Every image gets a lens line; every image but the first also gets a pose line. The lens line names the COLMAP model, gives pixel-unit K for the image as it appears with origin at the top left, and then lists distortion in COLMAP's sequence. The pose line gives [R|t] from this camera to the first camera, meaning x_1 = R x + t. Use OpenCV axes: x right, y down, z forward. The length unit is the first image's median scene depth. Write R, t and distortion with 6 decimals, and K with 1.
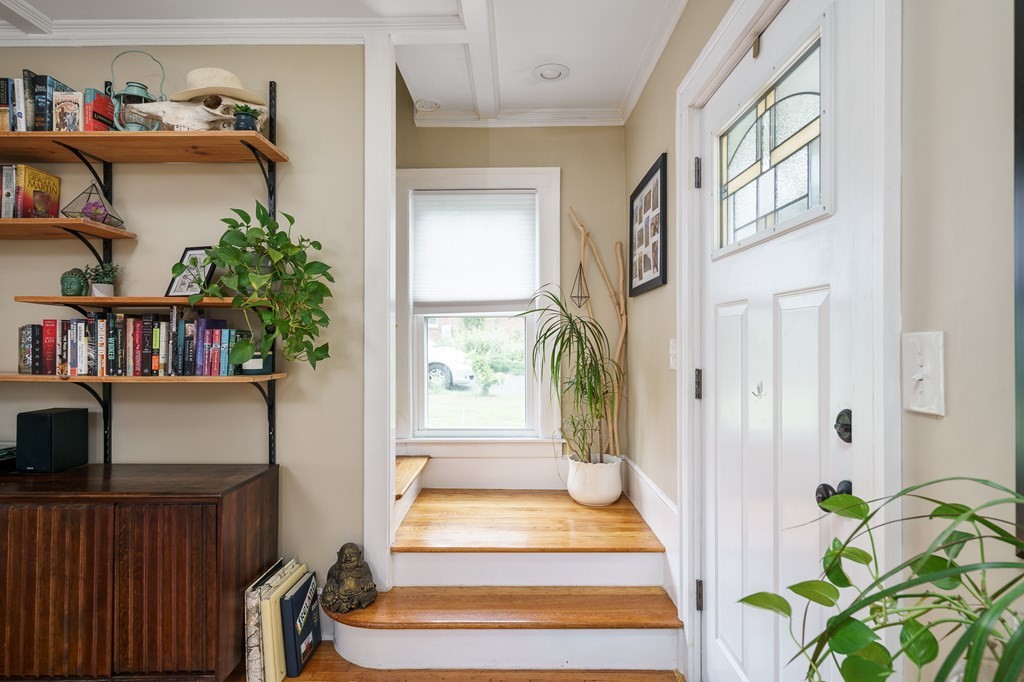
lens RADIAL K [[549.5, 0, 508.1], [0, 549.5, 339.4], [0, 0, 1]] dist [0.005196, 0.001113]
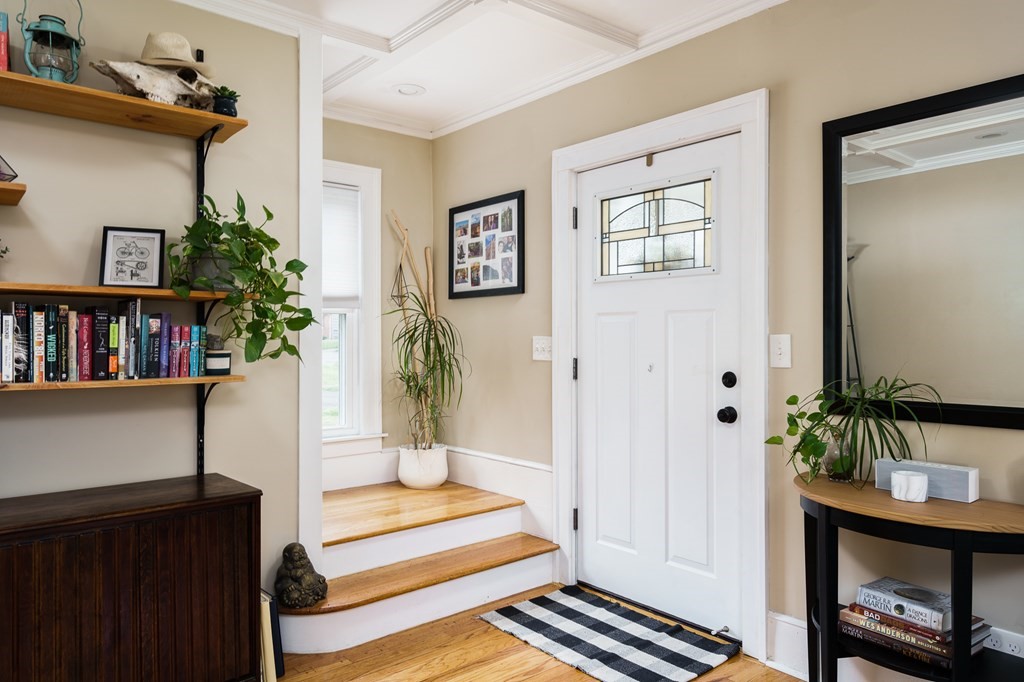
lens RADIAL K [[696.1, 0, 512.5], [0, 696.1, 339.3], [0, 0, 1]] dist [0.000724, -0.001051]
pose [[0.751684, -0.001377, 0.659522, -0.884214], [-0.000985, 0.999994, 0.003210, -0.000178], [-0.659523, -0.003063, 0.751678, -0.214388]]
